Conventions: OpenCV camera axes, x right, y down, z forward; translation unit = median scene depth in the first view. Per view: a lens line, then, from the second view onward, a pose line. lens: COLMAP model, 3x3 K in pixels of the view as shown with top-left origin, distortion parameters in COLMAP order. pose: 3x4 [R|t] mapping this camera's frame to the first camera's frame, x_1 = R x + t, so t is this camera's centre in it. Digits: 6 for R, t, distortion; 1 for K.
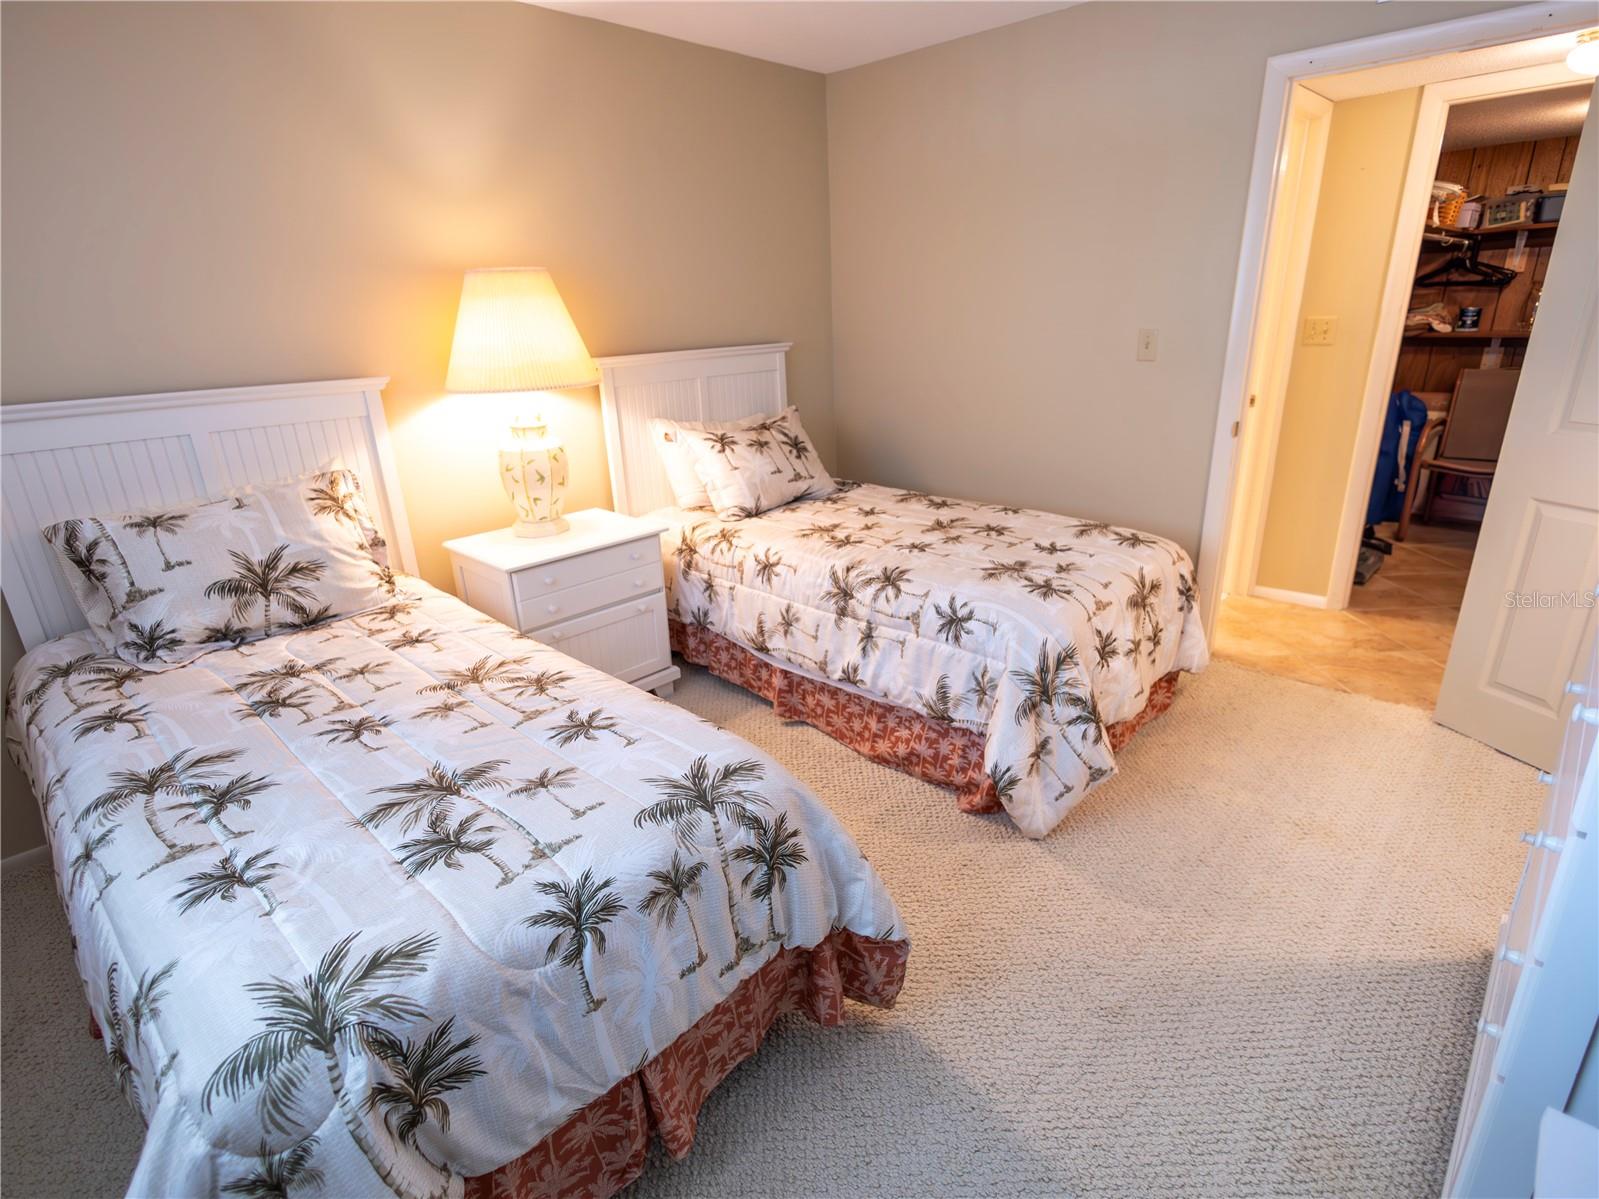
lens RADIAL K [[830.4, 0, 803.7], [0, 830.4, 600.8], [0, 0, 1]] dist [0.013959, -0.005184]
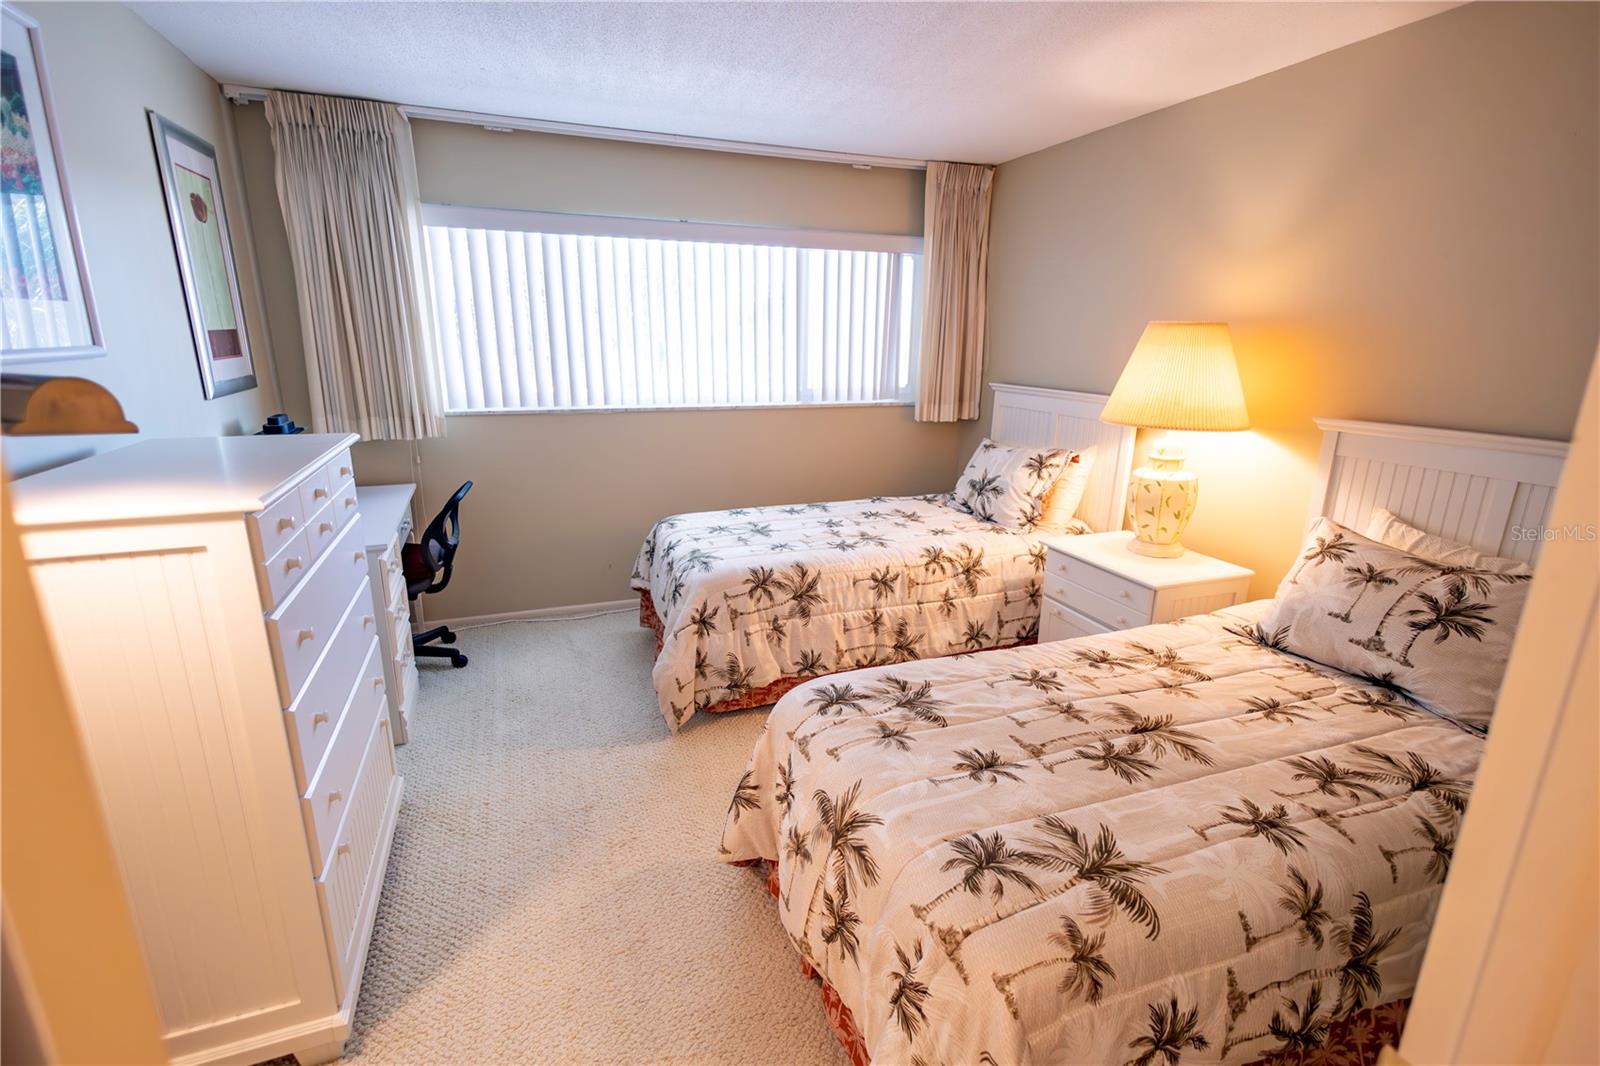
lens RADIAL K [[739.2, 0, 801.3], [0, 739.2, 534.0], [0, 0, 1]] dist [0.013464, -0.005140]
pose [[-0.432079, 0.260300, -0.863454, 0.944754], [-0.306172, 0.858235, 0.411937, -0.474829], [0.848273, 0.442354, -0.291129, 1.146102]]
